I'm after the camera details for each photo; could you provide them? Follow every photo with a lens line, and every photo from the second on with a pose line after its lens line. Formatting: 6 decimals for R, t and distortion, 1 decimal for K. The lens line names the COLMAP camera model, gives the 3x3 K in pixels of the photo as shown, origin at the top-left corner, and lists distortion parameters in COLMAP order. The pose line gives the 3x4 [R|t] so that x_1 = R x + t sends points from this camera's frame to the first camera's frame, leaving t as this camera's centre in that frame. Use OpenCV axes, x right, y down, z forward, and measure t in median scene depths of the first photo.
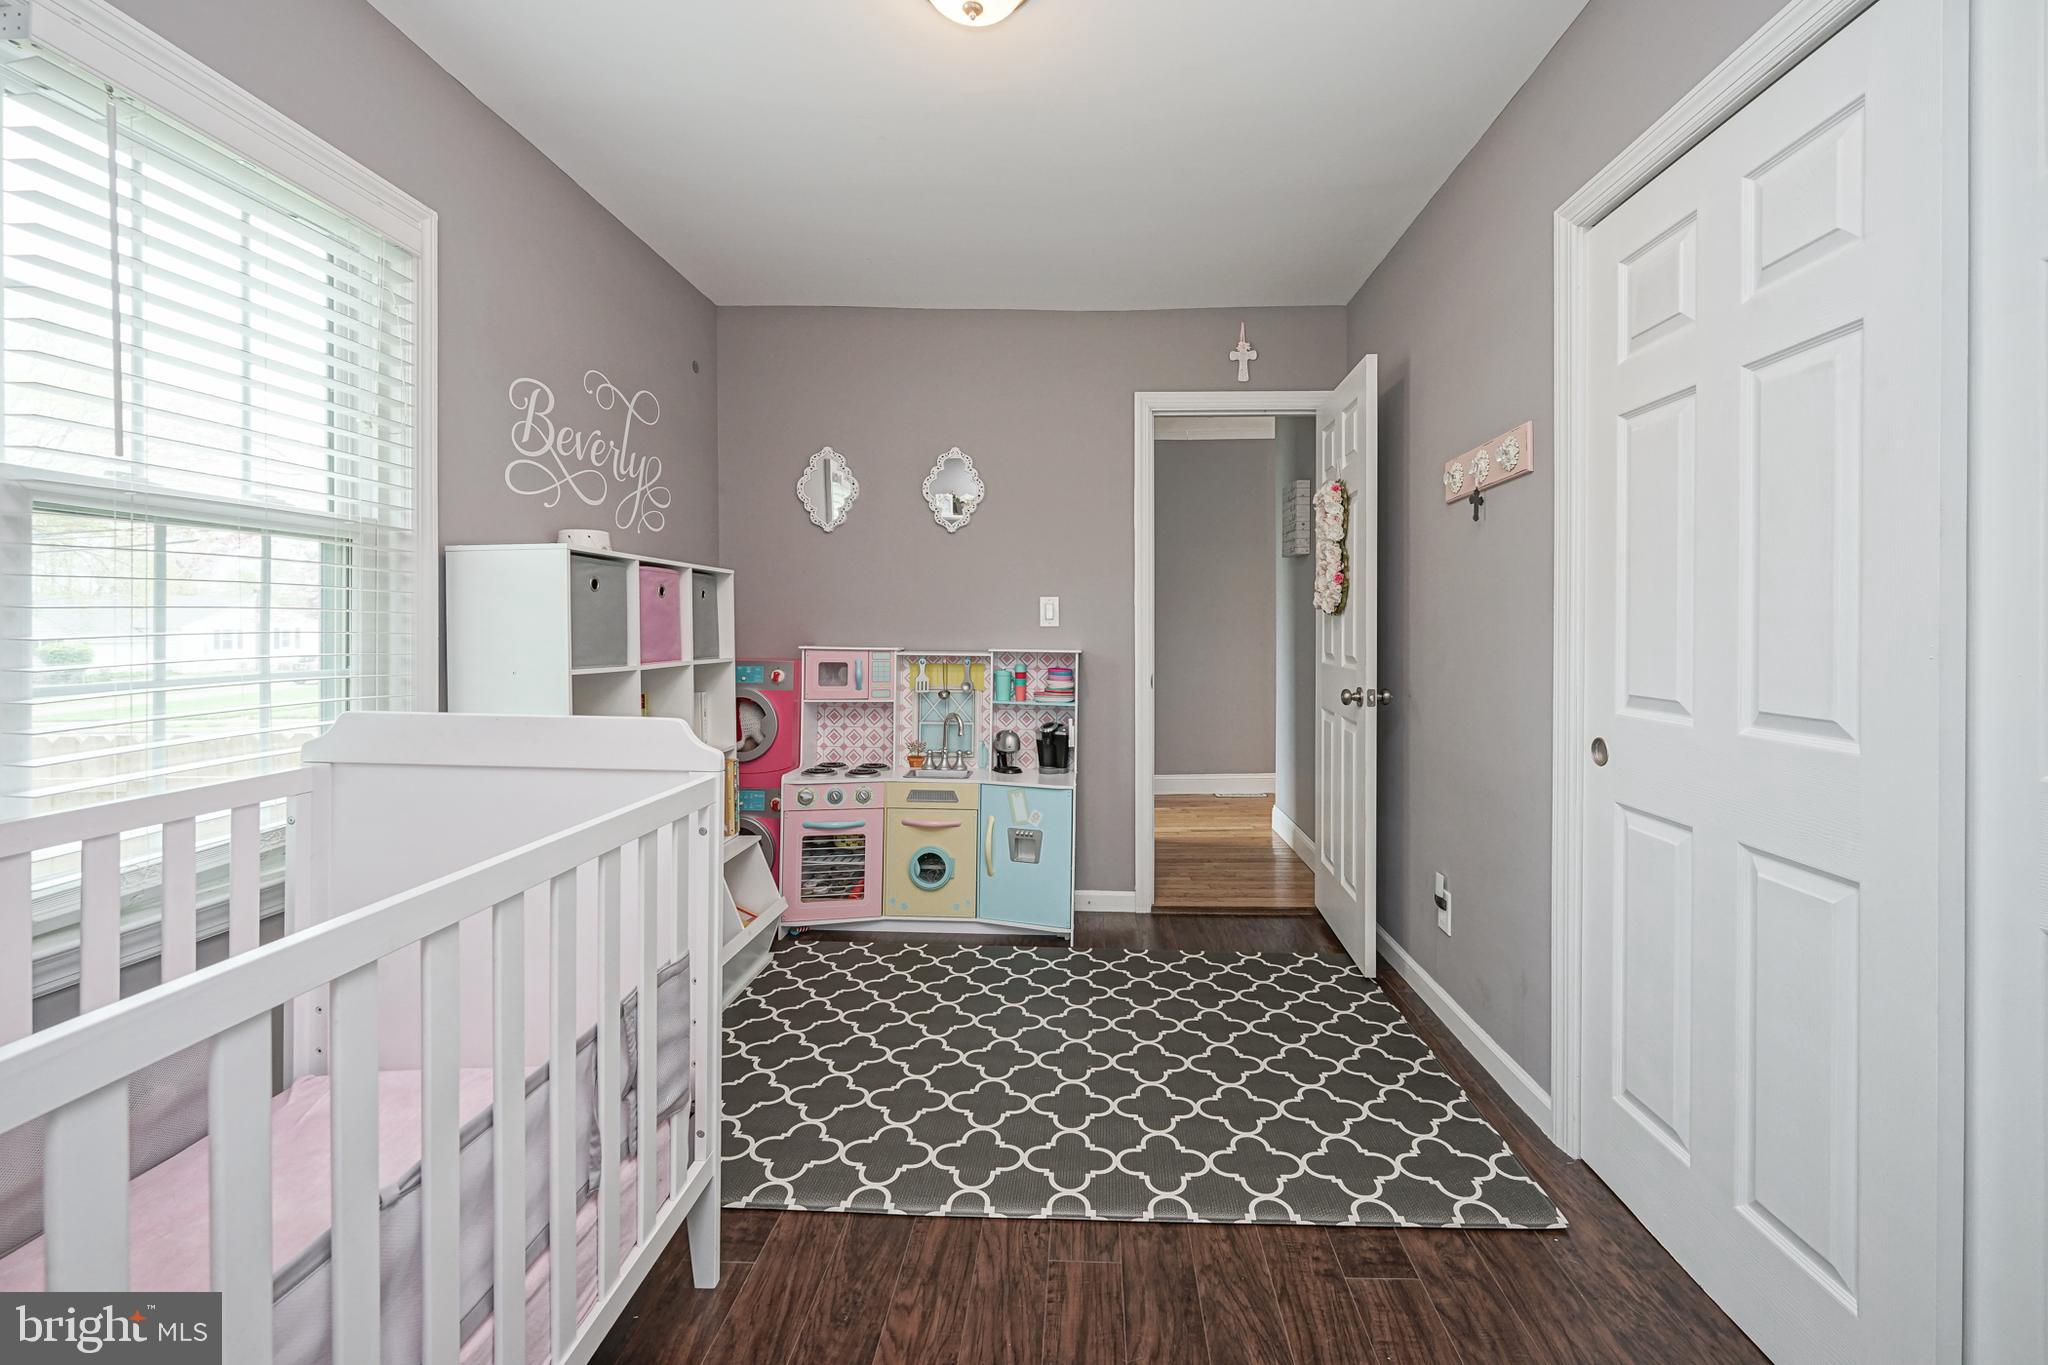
lens RADIAL K [[833.8, 0, 1029.5], [0, 833.8, 635.3], [0, 0, 1]] dist [-0.000450, -0.000060]
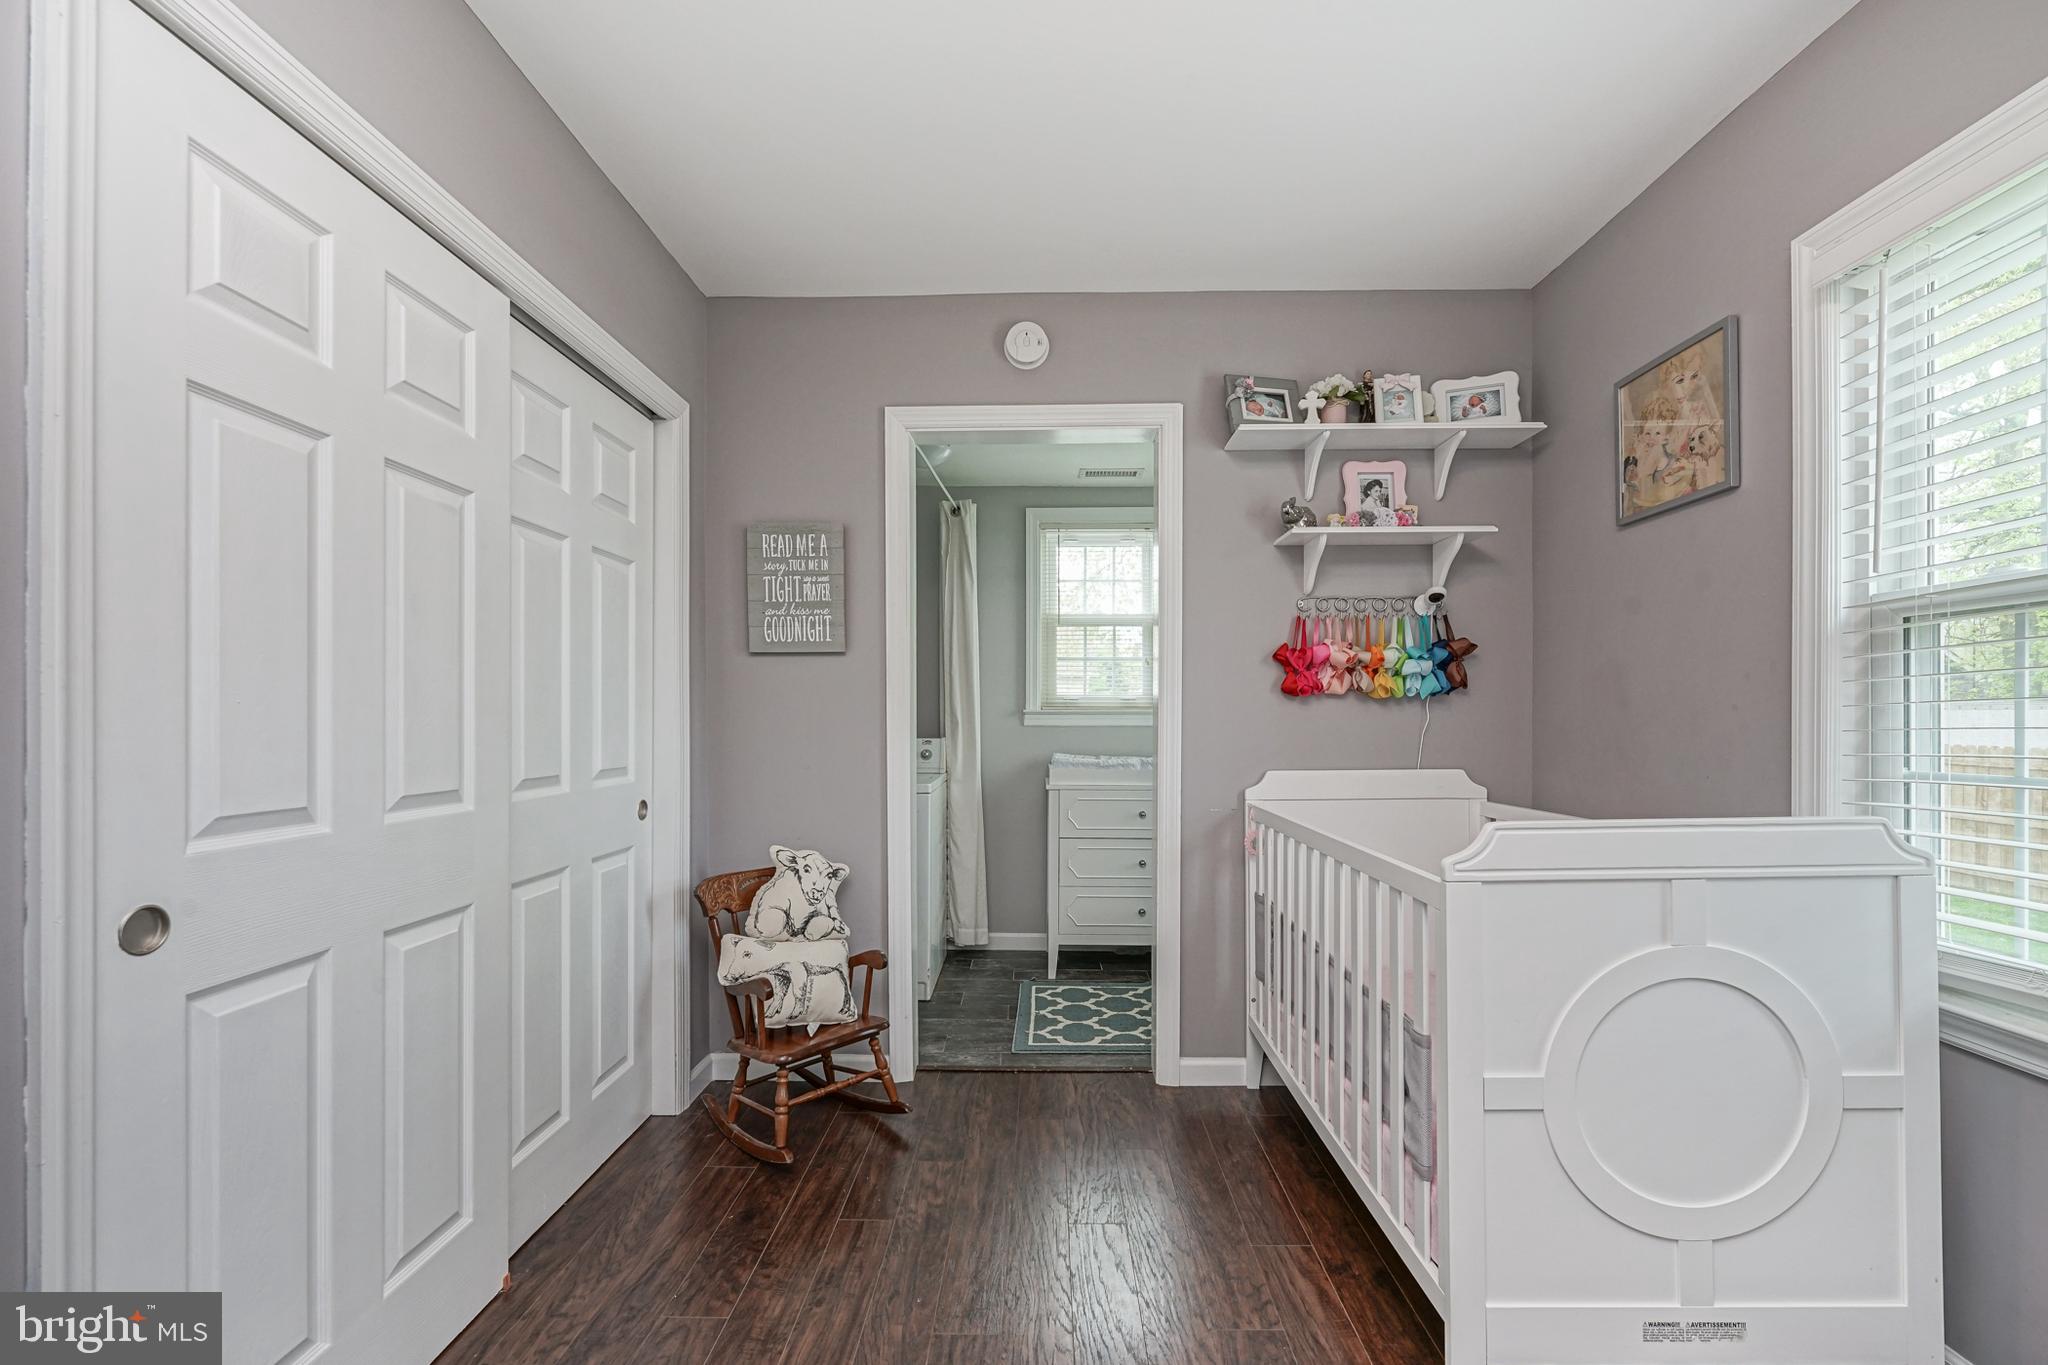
lens RADIAL K [[855.2, 0, 1028.4], [0, 855.2, 714.2], [0, 0, 1]] dist [-0.002058, 0.000346]
pose [[-0.999073, -0.003879, -0.042877, 0.074648], [-0.003957, 0.999991, 0.001728, -0.010148], [0.042870, 0.001896, -0.999079, 1.234238]]
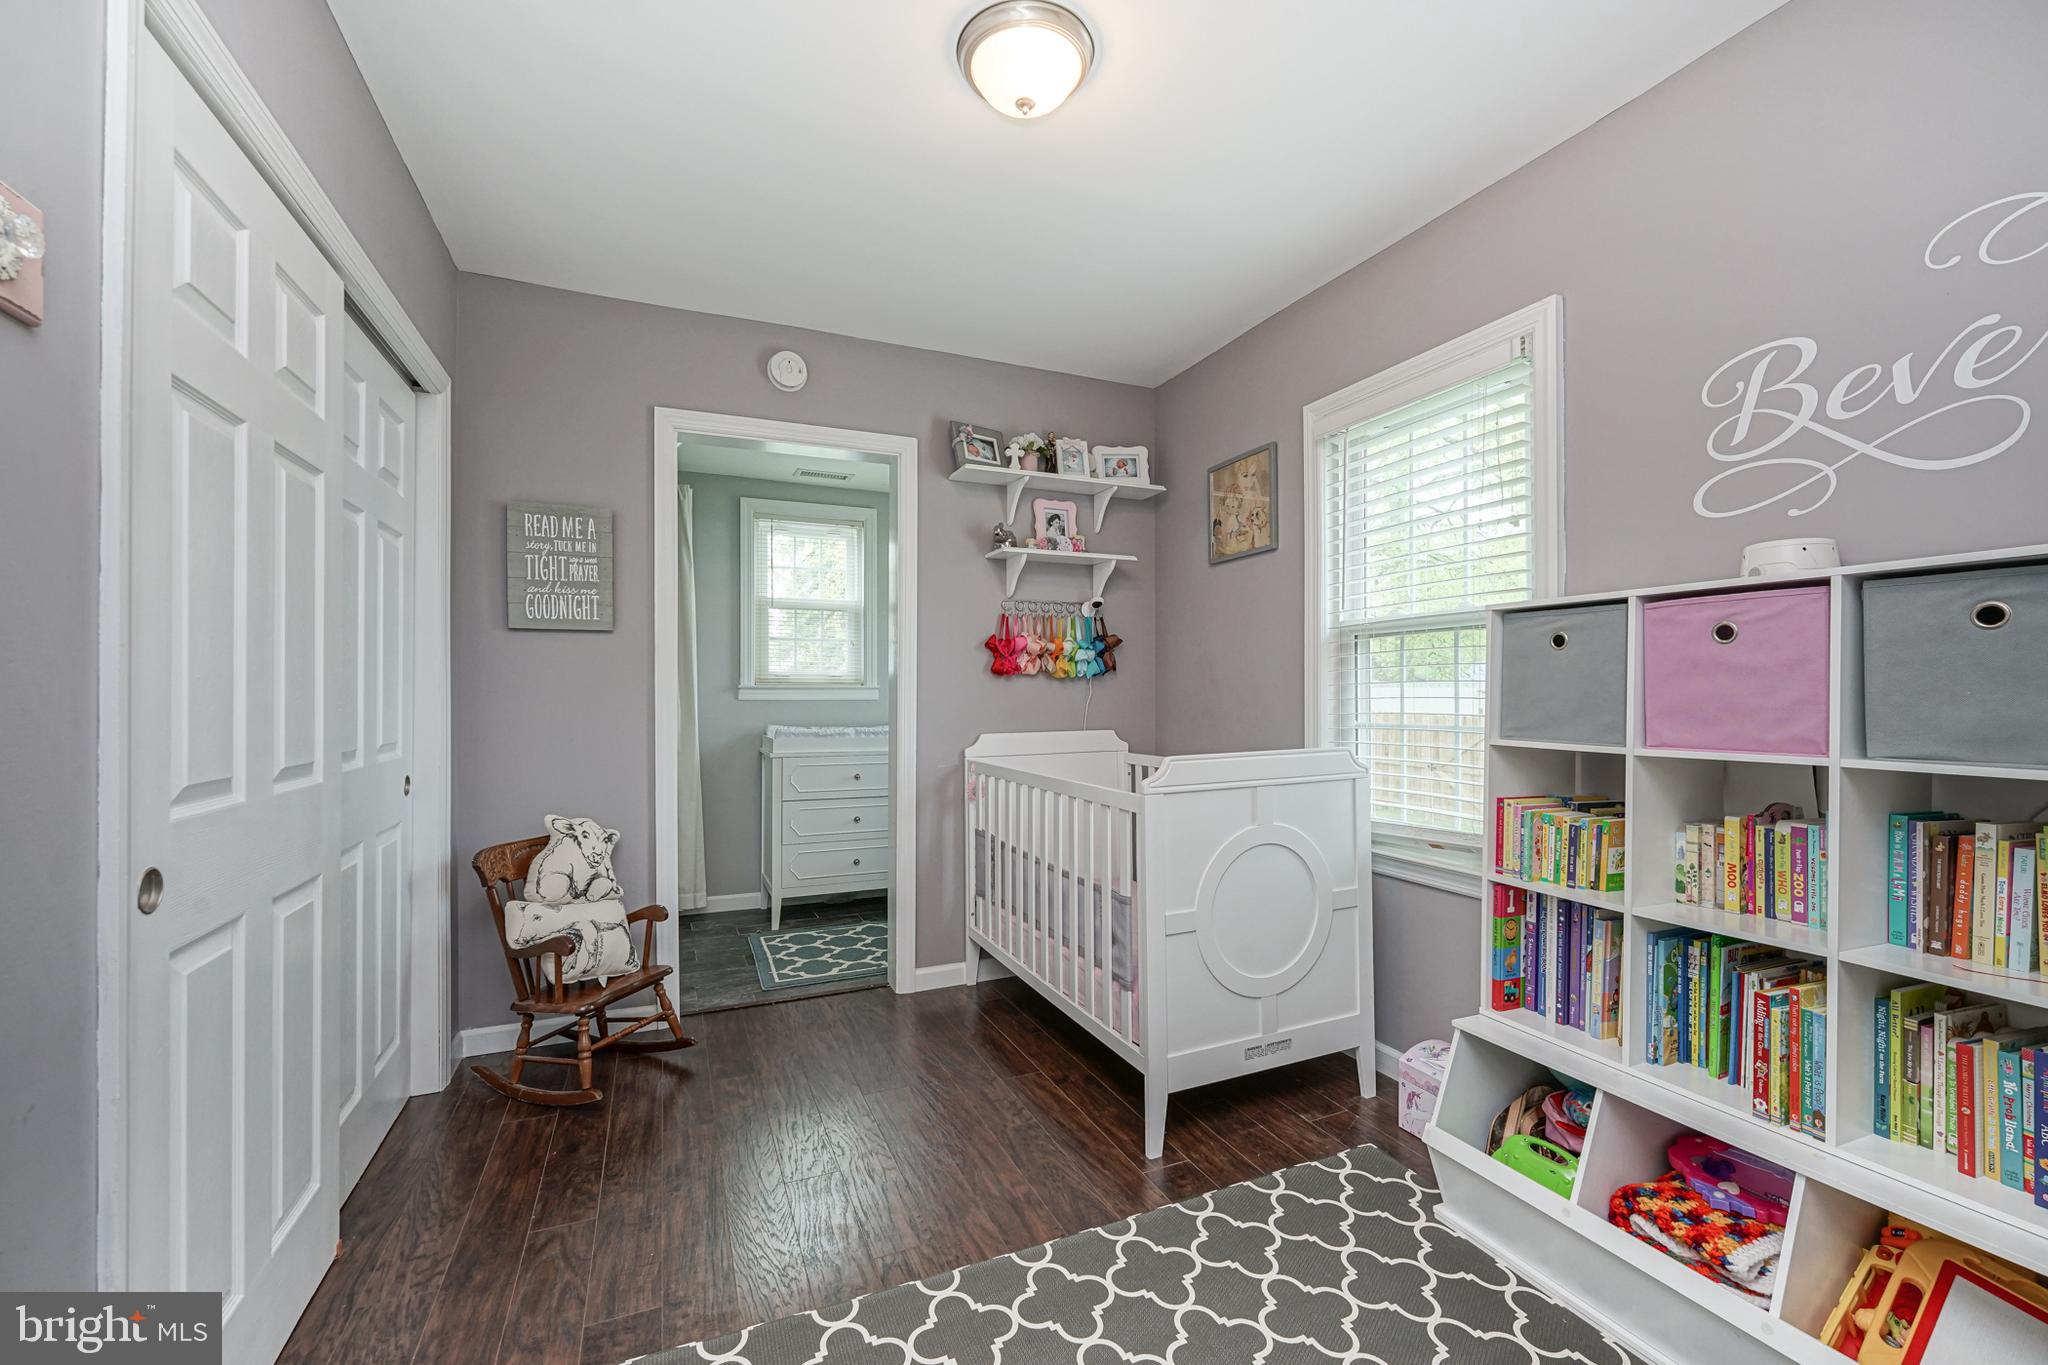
lens RADIAL K [[829.4, 0, 1036.1], [0, 829.4, 675.7], [0, 0, 1]] dist [0.000347, 0.000428]
pose [[-0.884281, -0.013096, -0.466771, 0.301626], [-0.005751, 0.999836, -0.017157, -0.009310], [0.466920, -0.012487, -0.884212, 1.416725]]
